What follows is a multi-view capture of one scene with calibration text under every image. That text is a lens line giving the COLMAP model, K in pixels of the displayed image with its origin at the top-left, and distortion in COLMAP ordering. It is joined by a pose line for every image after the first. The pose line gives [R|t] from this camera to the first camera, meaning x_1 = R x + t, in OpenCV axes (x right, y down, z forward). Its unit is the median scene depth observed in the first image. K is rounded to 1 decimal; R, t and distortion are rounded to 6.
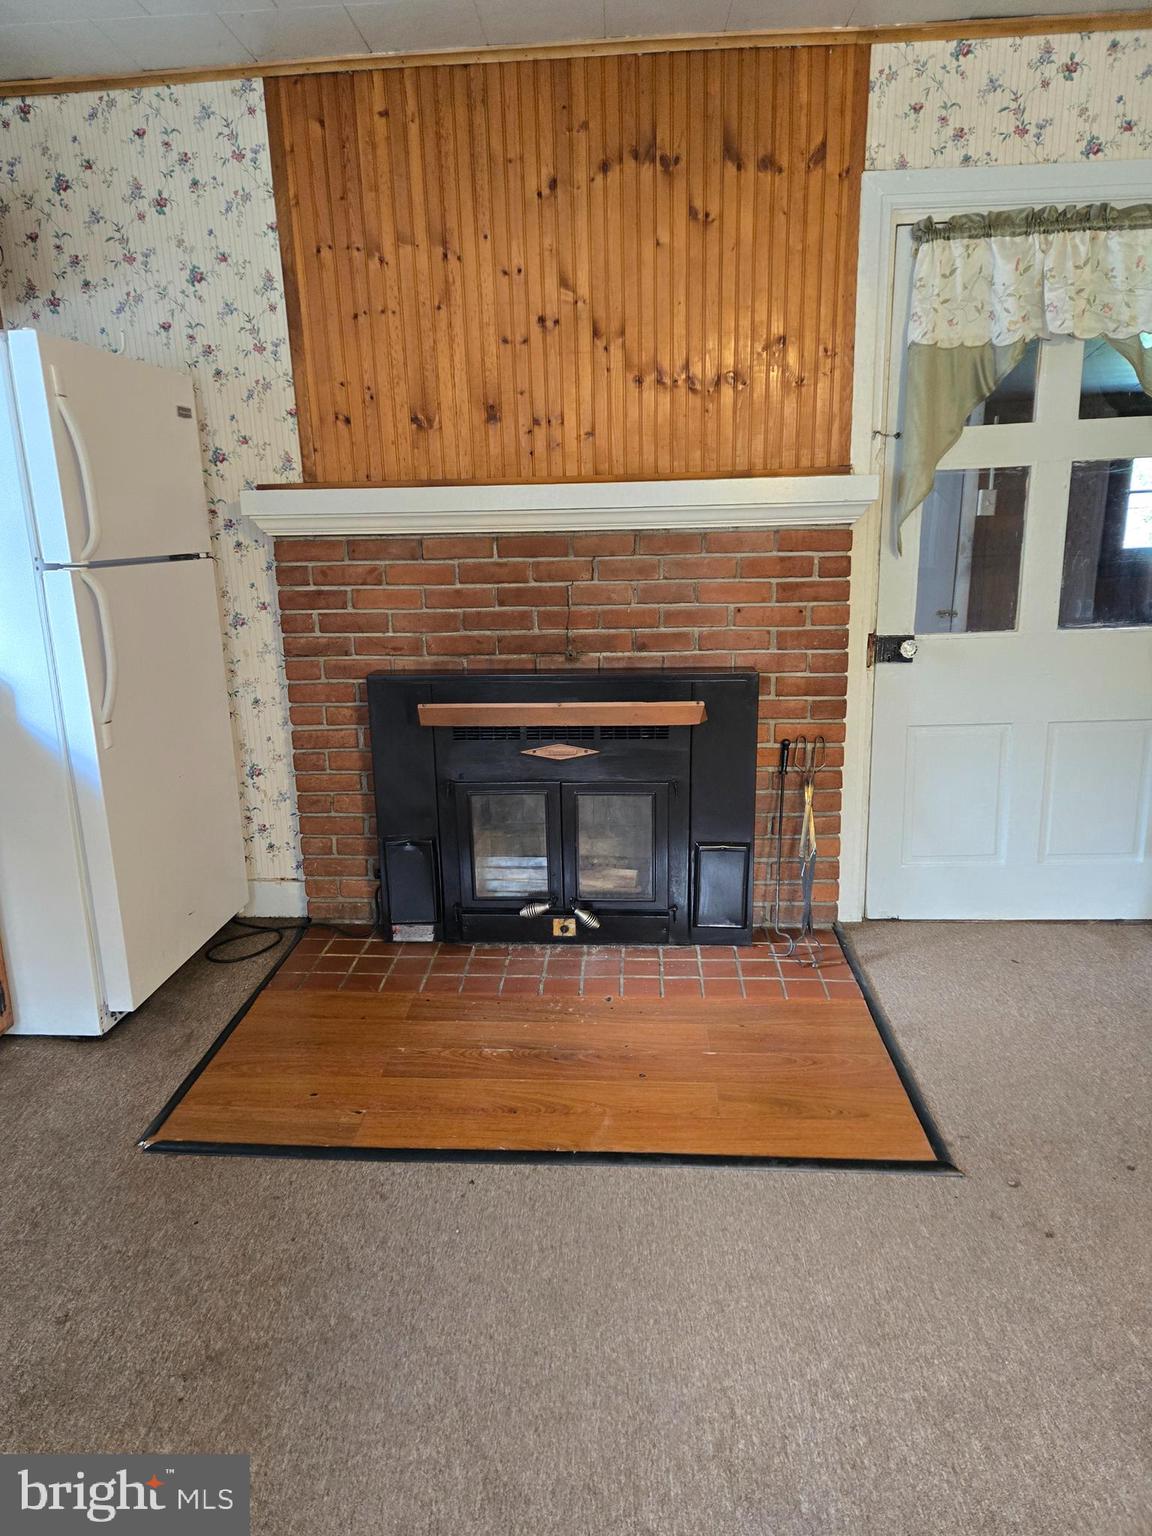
lens RADIAL K [[1020.7, 0, 577.8], [0, 1020.7, 781.8], [0, 0, 1]] dist [0.046400, -0.033532]
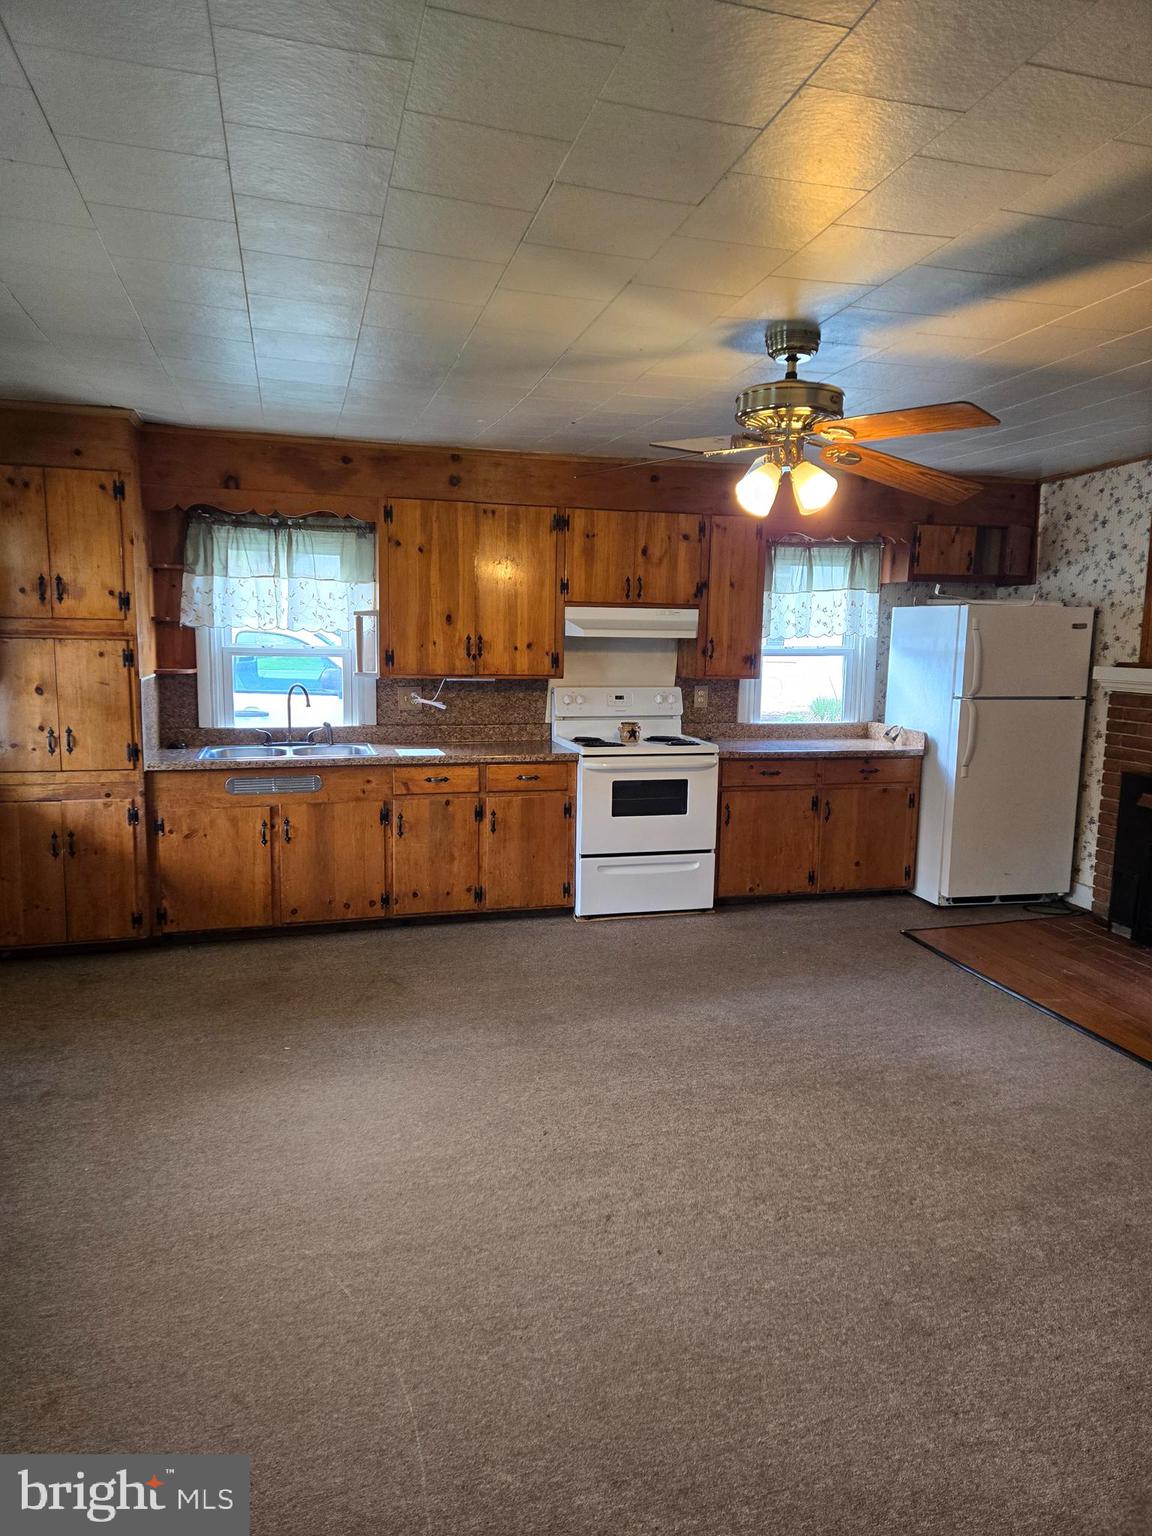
lens RADIAL K [[1020.7, 0, 577.4], [0, 1020.7, 770.0], [0, 0, 1]] dist [0.046400, -0.033532]
pose [[0.307856, 0.155012, -0.938721, 1.169811], [-0.266318, 0.961238, 0.071391, 0.015256], [0.913400, 0.228020, 0.337205, -0.448798]]
